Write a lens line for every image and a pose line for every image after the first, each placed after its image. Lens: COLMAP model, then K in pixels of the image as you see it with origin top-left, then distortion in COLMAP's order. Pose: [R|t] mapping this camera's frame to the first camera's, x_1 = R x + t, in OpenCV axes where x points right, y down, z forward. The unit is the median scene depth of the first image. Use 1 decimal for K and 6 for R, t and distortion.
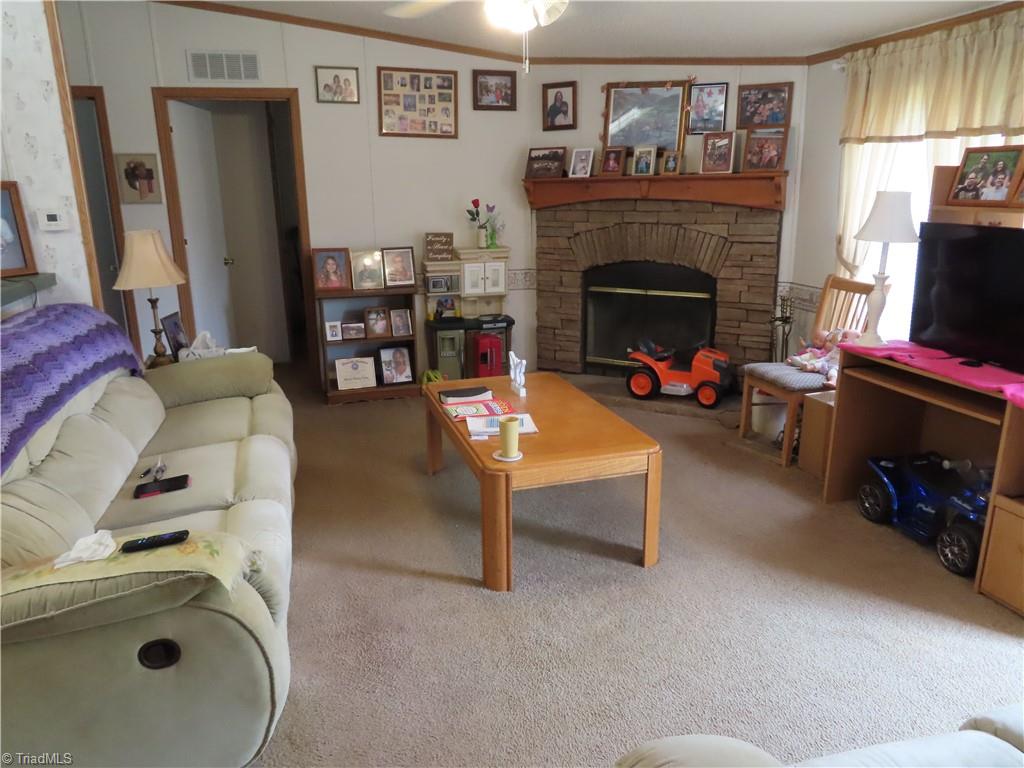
lens RADIAL K [[724.8, 0, 513.6], [0, 724.8, 385.0], [0, 0, 1]] dist [-0.018845, -0.001241]
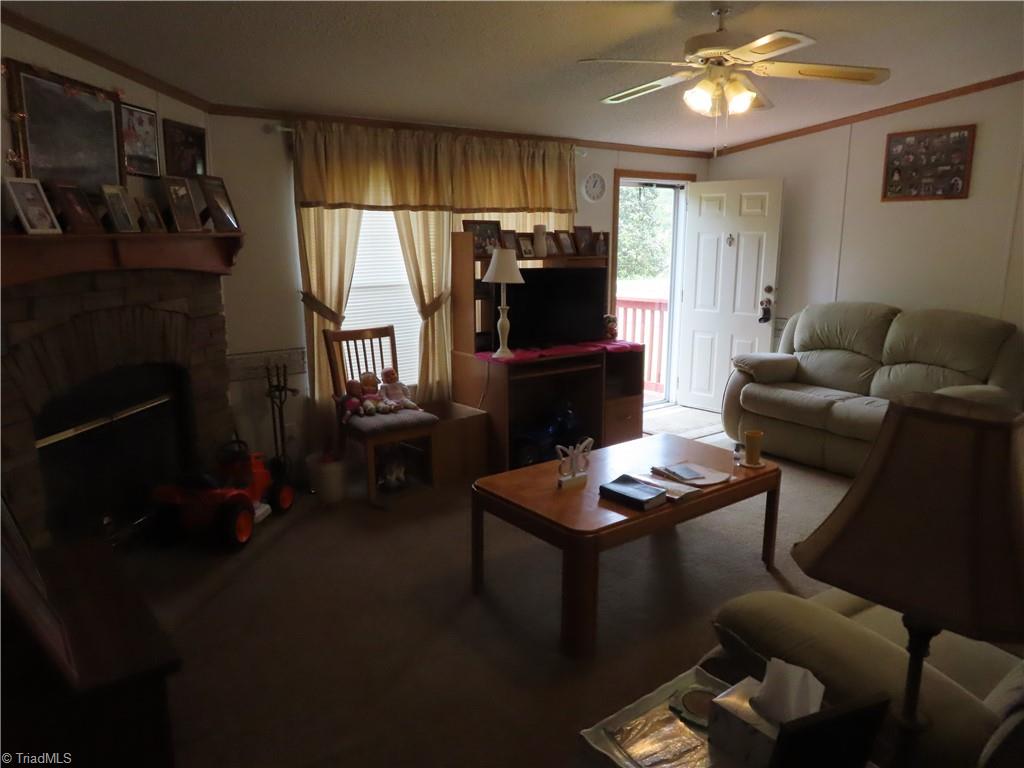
lens RADIAL K [[724.8, 0, 511.6], [0, 724.8, 380.7], [0, 0, 1]] dist [-0.018845, -0.001241]
pose [[-0.369898, -0.171856, 0.913039, -0.519208], [0.248800, 0.928526, 0.275567, -0.252340], [-0.895139, 0.329096, -0.300703, 0.905600]]
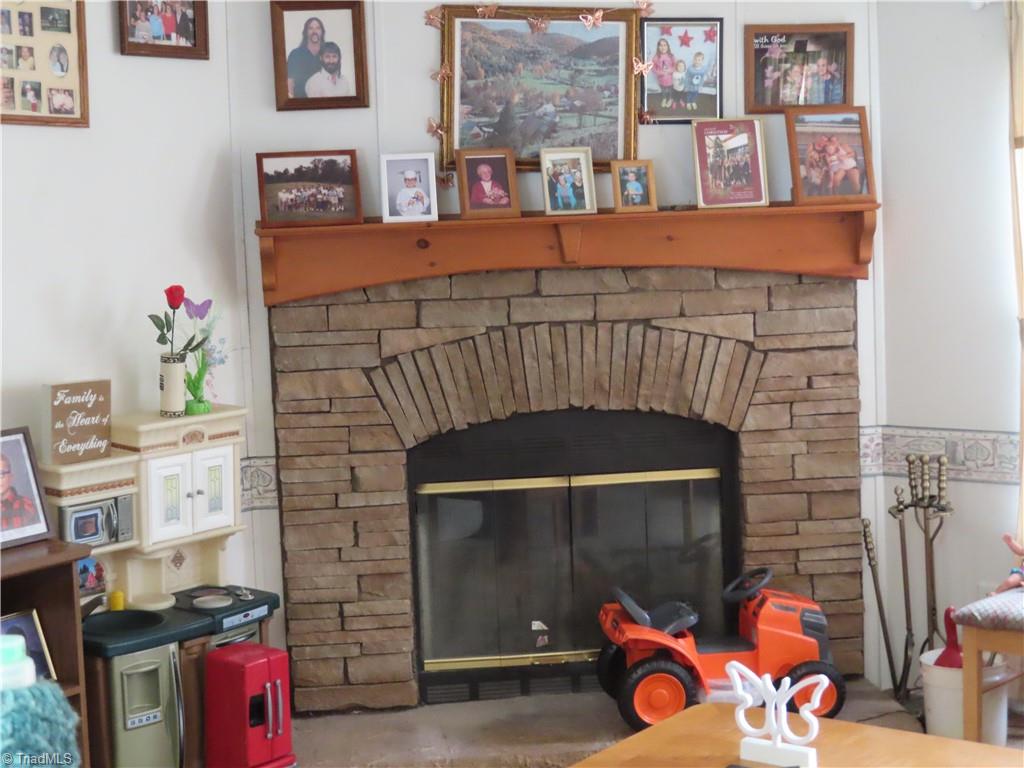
lens RADIAL K [[1751.6, 0, 510.5], [0, 1751.6, 384.0], [0, 0, 1]] dist [-0.030408, 0.000000]
pose [[0.802775, -0.078065, 0.591149, -0.460679], [0.181890, 0.976202, -0.118091, -0.072555], [-0.567863, 0.202325, 0.797870, 0.203627]]
